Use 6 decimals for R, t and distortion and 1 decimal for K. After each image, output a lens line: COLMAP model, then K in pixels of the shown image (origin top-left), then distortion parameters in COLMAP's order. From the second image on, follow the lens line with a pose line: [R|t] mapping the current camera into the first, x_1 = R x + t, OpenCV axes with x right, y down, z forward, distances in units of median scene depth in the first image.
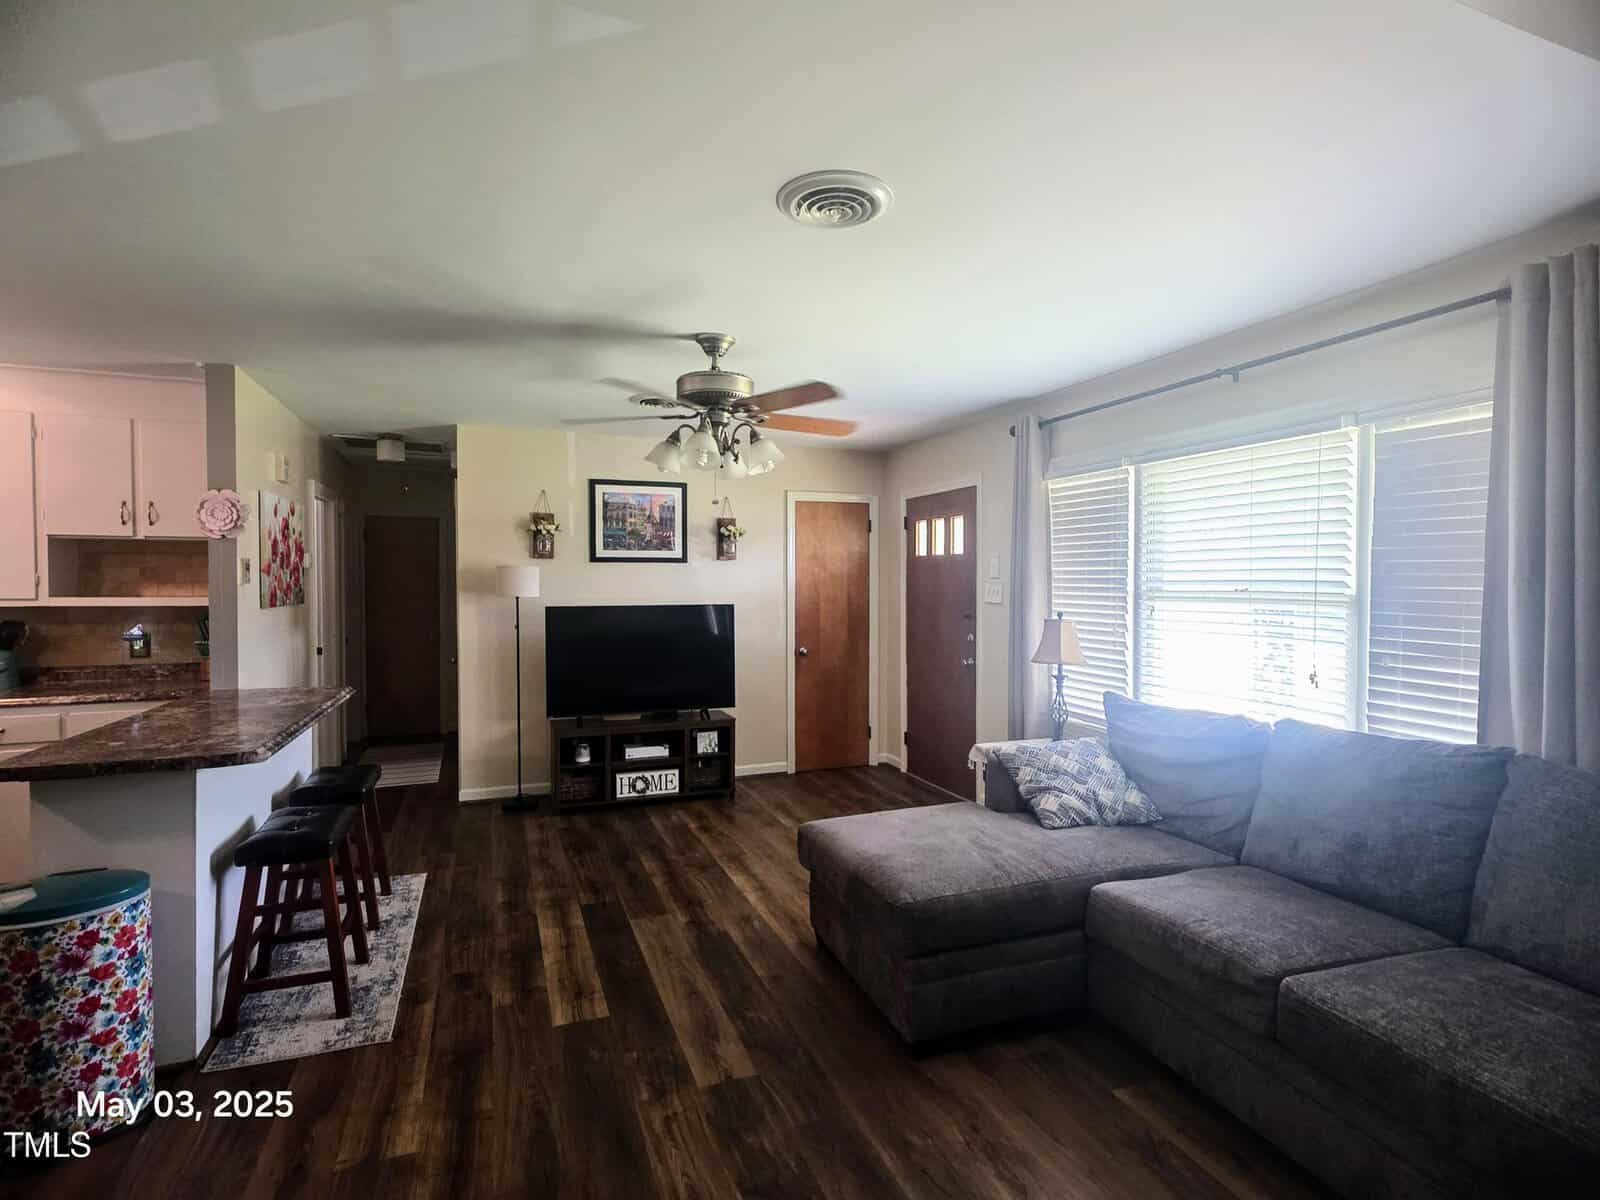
lens RADIAL K [[806.4, 0, 796.1], [0, 806.4, 601.3], [0, 0, 1]] dist [0.003865, 0.000828]
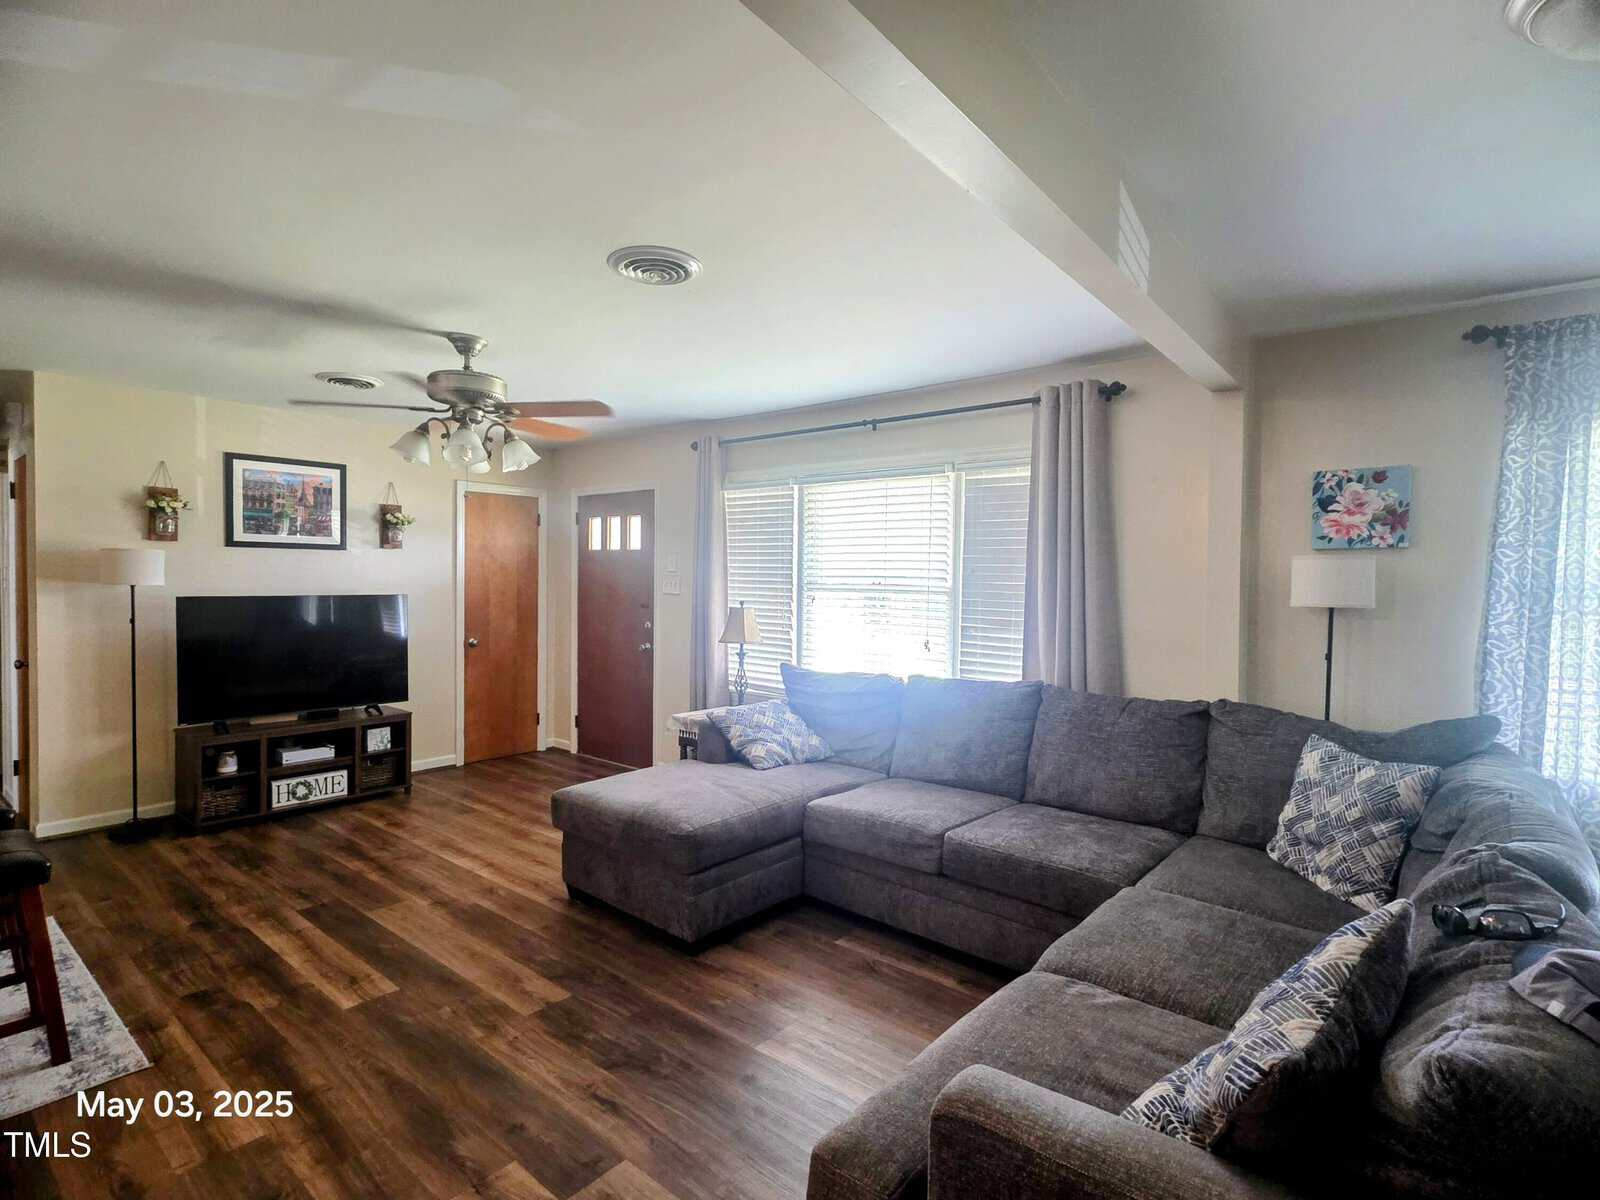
lens RADIAL K [[806.4, 0, 796.1], [0, 806.4, 601.3], [0, 0, 1]] dist [0.003865, 0.000828]
pose [[0.871828, -0.002685, 0.489805, -0.229020], [-0.001224, 0.999970, 0.007659, 0.005682], [-0.489811, -0.007276, 0.871798, -0.116329]]
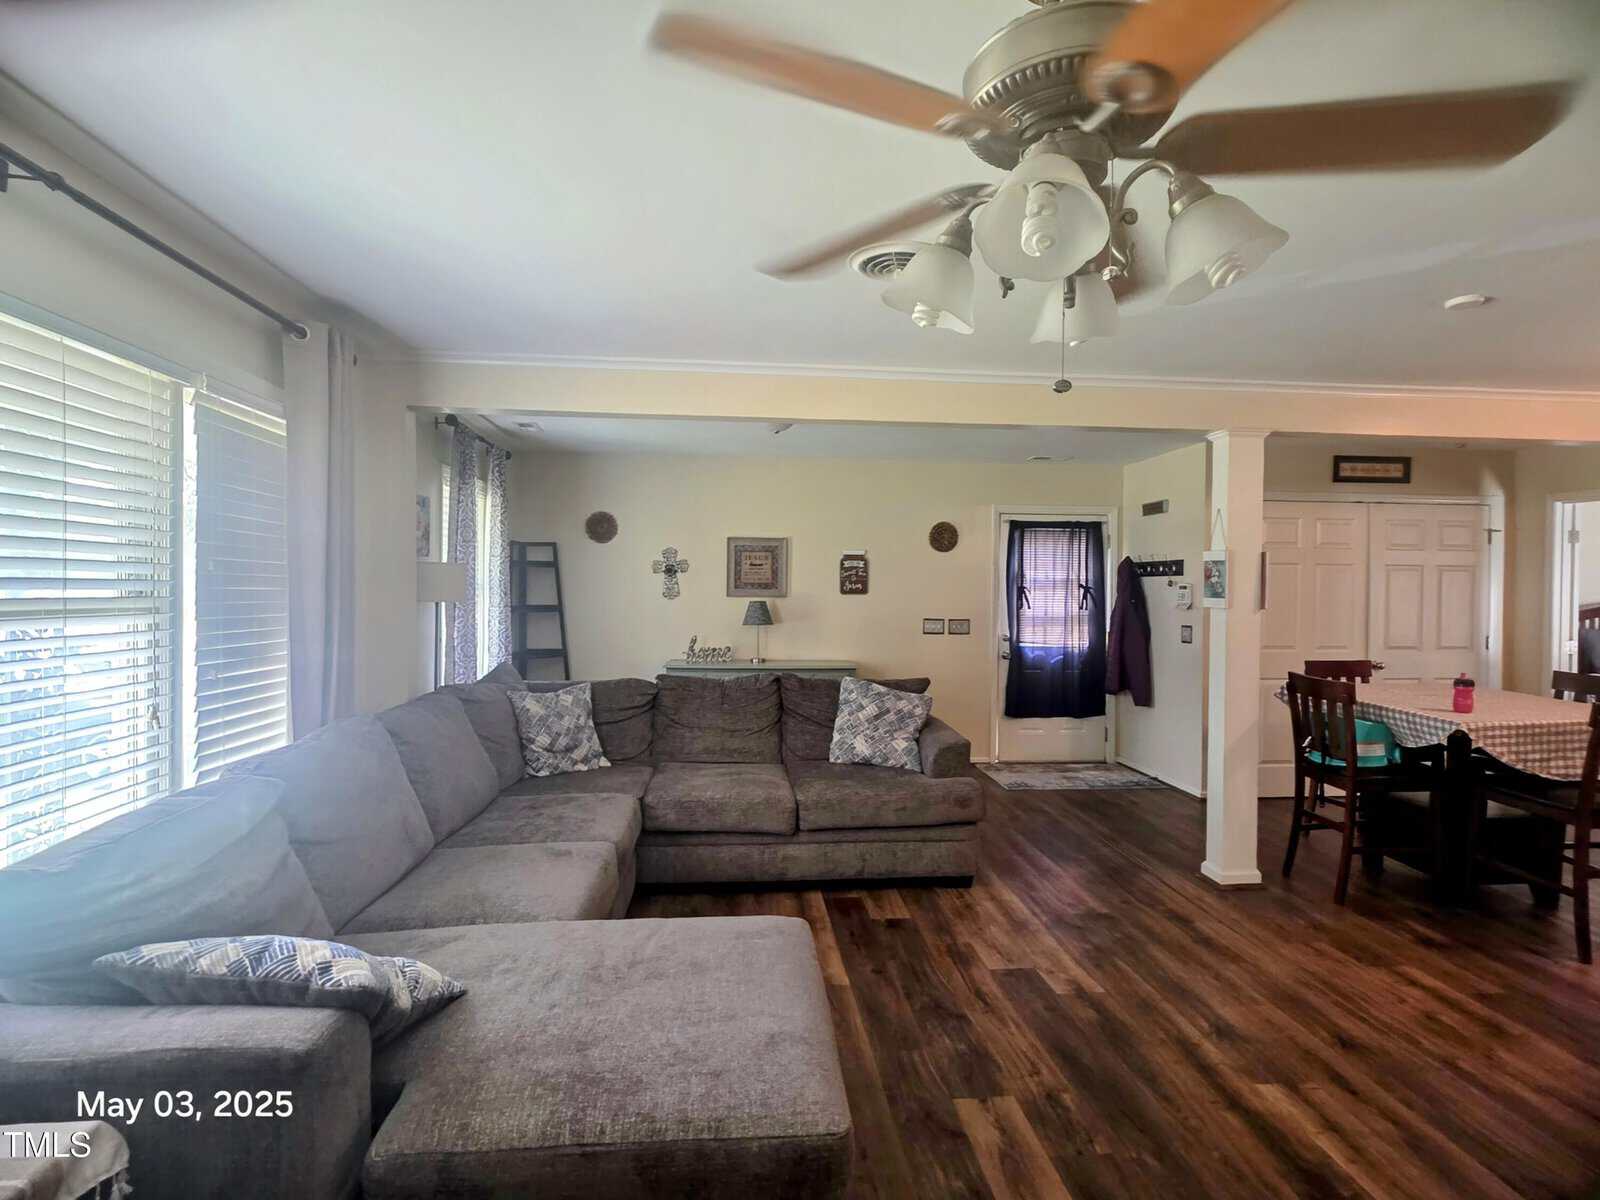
lens RADIAL K [[806.4, 0, 796.1], [0, 806.4, 601.3], [0, 0, 1]] dist [0.003865, 0.000828]
pose [[-0.963317, -0.016555, 0.267855, -0.079705], [-0.005103, 0.999045, 0.043395, -0.035362], [-0.268318, 0.040436, -0.962481, 1.340552]]
